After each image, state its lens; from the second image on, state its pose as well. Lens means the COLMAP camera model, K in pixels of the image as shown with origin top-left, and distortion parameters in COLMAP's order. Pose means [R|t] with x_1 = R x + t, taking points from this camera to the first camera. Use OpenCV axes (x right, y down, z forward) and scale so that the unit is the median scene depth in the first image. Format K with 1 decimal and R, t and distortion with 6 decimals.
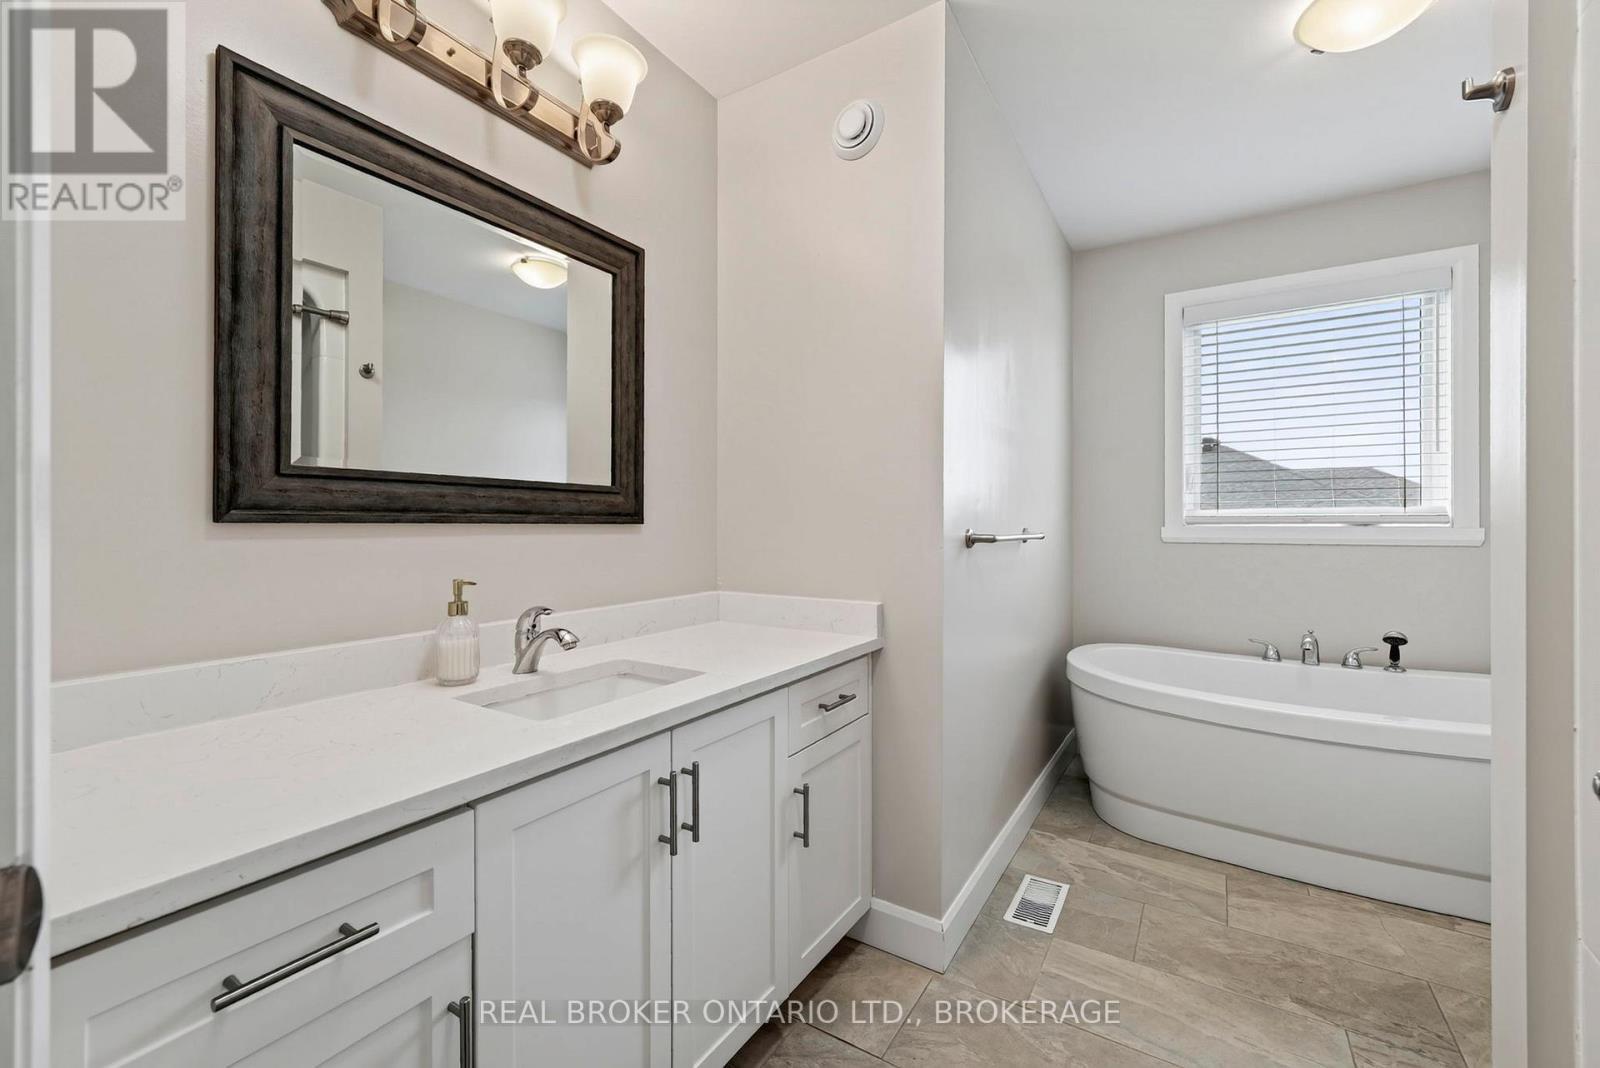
lens RADIAL K [[645.5, 0, 800.0], [0, 645.5, 525.4], [0, 0, 1]] dist [-0.002821, 0.000065]
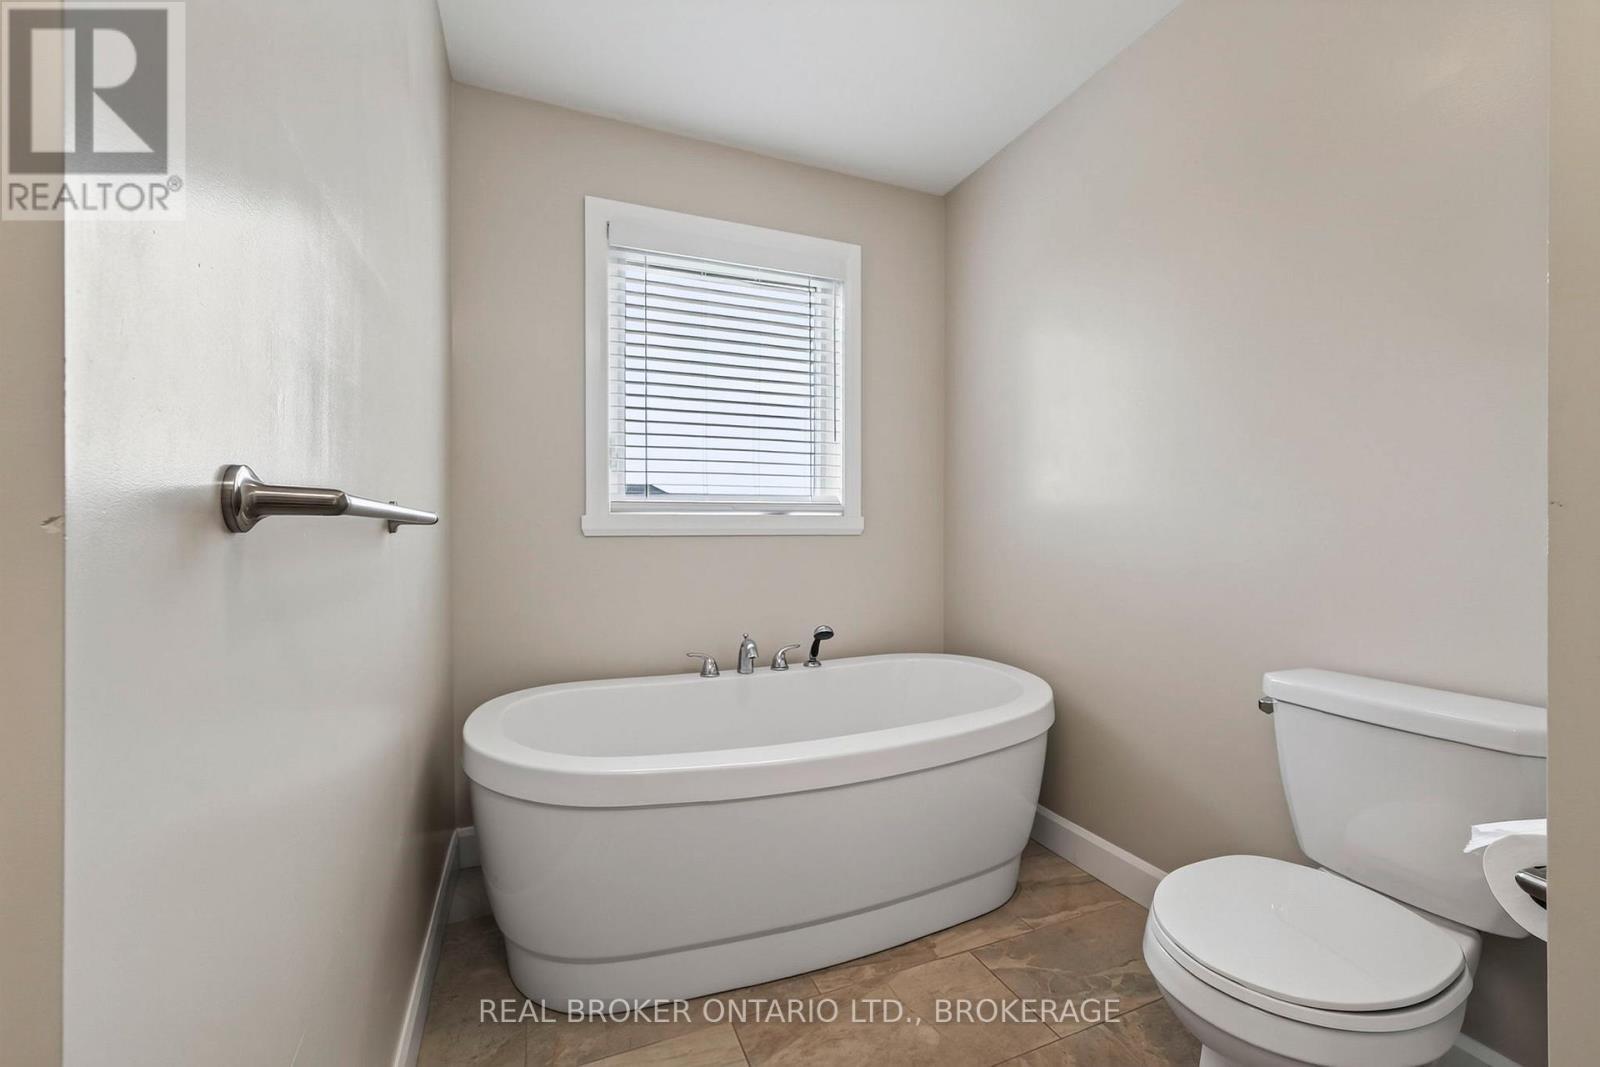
lens RADIAL K [[645.5, 0, 798.6], [0, 645.5, 530.9], [0, 0, 1]] dist [-0.002821, 0.000065]
pose [[0.571705, -0.002779, 0.820455, 0.122238], [0.003377, 0.999994, 0.001034, 0.024314], [-0.820453, 0.002180, 0.571710, 0.453774]]
